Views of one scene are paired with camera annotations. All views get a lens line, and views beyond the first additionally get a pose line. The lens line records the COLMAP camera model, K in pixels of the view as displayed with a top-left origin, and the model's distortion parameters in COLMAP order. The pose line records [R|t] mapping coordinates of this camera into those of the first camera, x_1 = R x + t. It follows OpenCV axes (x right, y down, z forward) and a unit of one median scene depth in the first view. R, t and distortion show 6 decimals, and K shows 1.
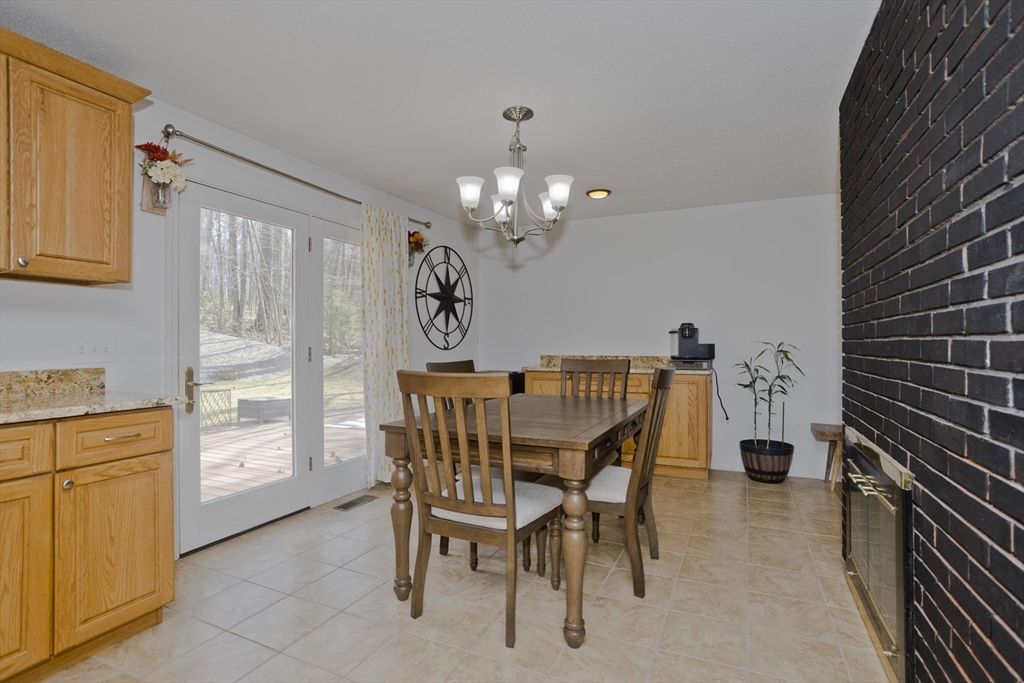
lens RADIAL K [[496.1, 0, 496.6], [0, 496.1, 335.2], [0, 0, 1]] dist [-0.061682, 0.041310]
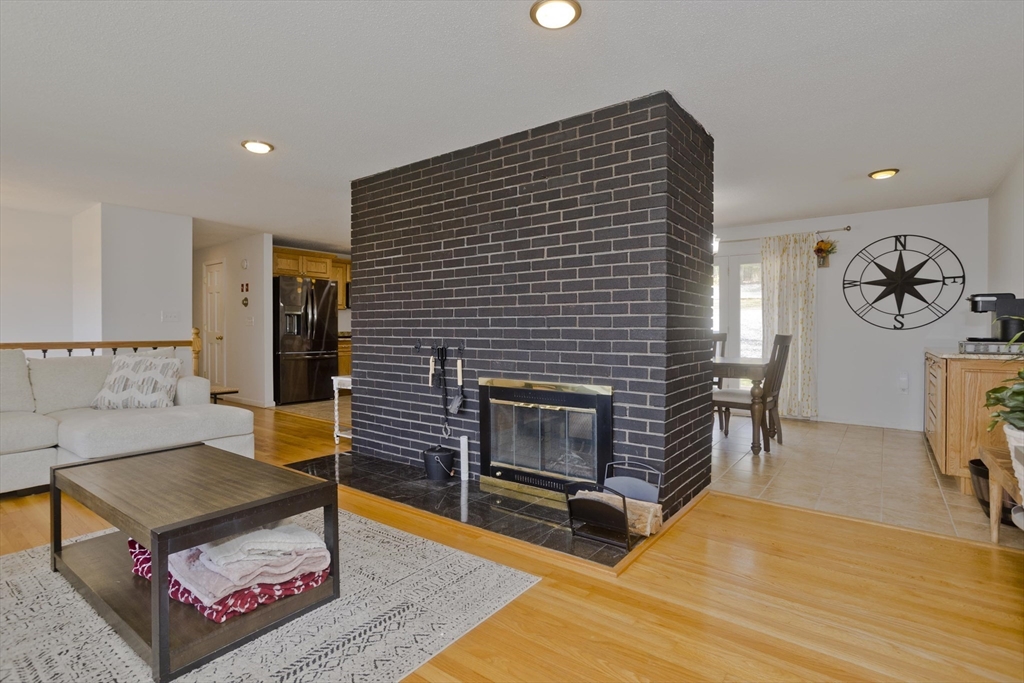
lens RADIAL K [[488.2, 0, 510.5], [0, 488.2, 329.6], [0, 0, 1]] dist [-0.051802, 0.029198]
pose [[-0.170348, 0.005582, -0.985368, 1.870064], [0.017012, 0.999852, 0.002723, 0.020879], [0.985237, -0.016299, -0.170418, 0.565390]]
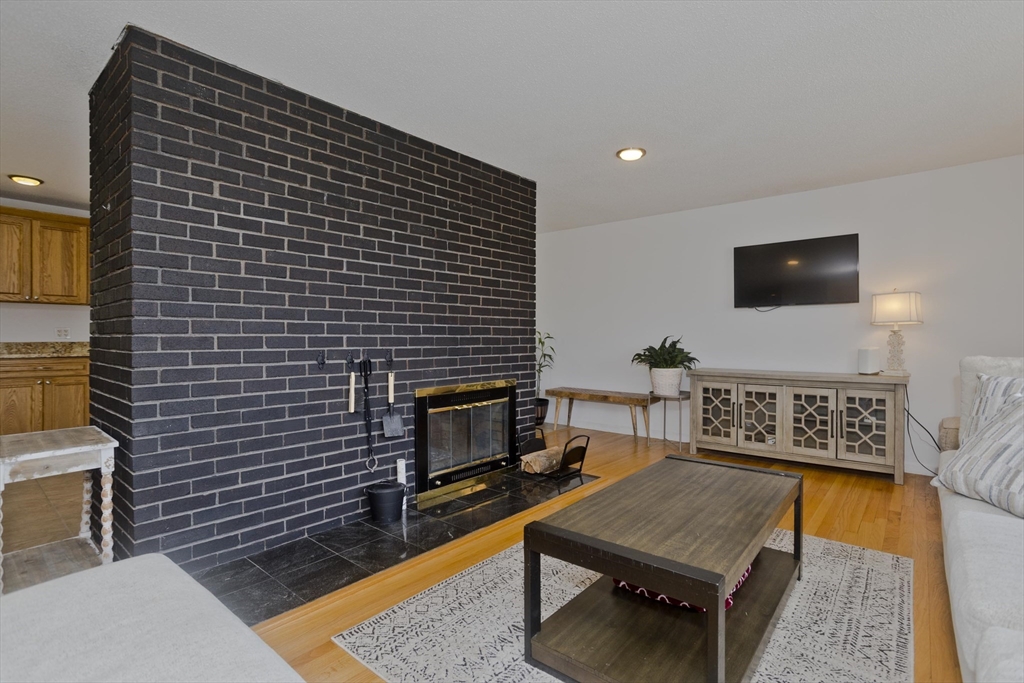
lens RADIAL K [[496.1, 0, 496.6], [0, 496.1, 335.2], [0, 0, 1]] dist [-0.061682, 0.041310]
pose [[0.966189, 0.002459, -0.257822, 1.208840], [0.000983, 0.999912, 0.013222, 0.003950], [0.257832, -0.013029, 0.966102, -0.674190]]
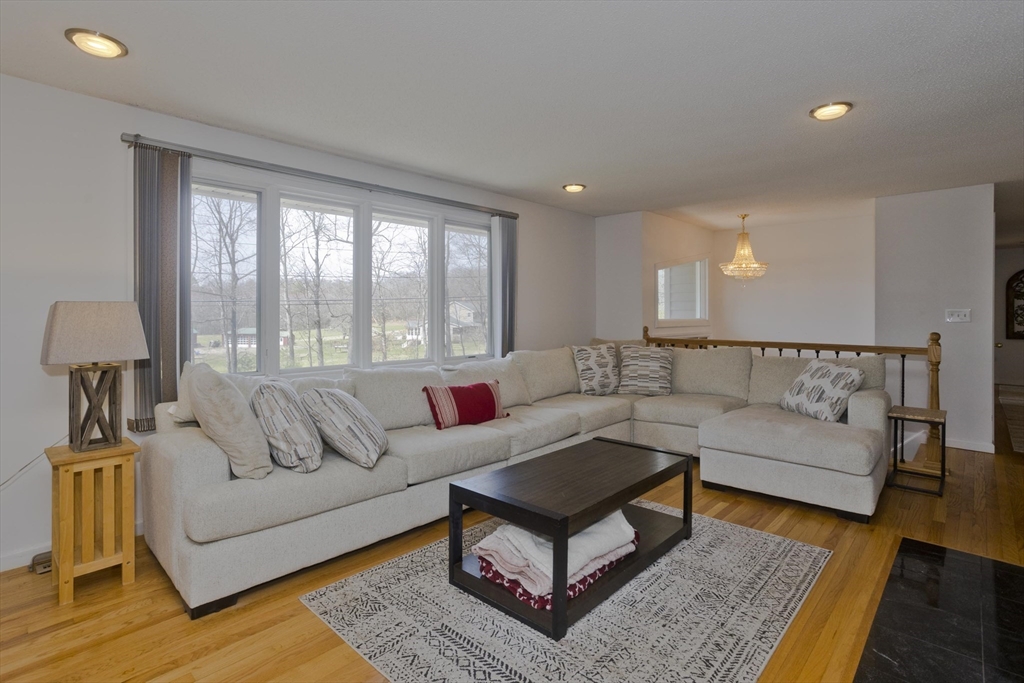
lens RADIAL K [[519.7, 0, 505.9], [0, 519.7, 317.7], [0, 0, 1]] dist [-0.021389, 0.000584]
pose [[-0.961075, -0.002065, 0.276279, 1.167735], [-0.004405, 0.999960, -0.007848, -0.021716], [-0.276251, -0.008759, -0.961045, 0.862191]]
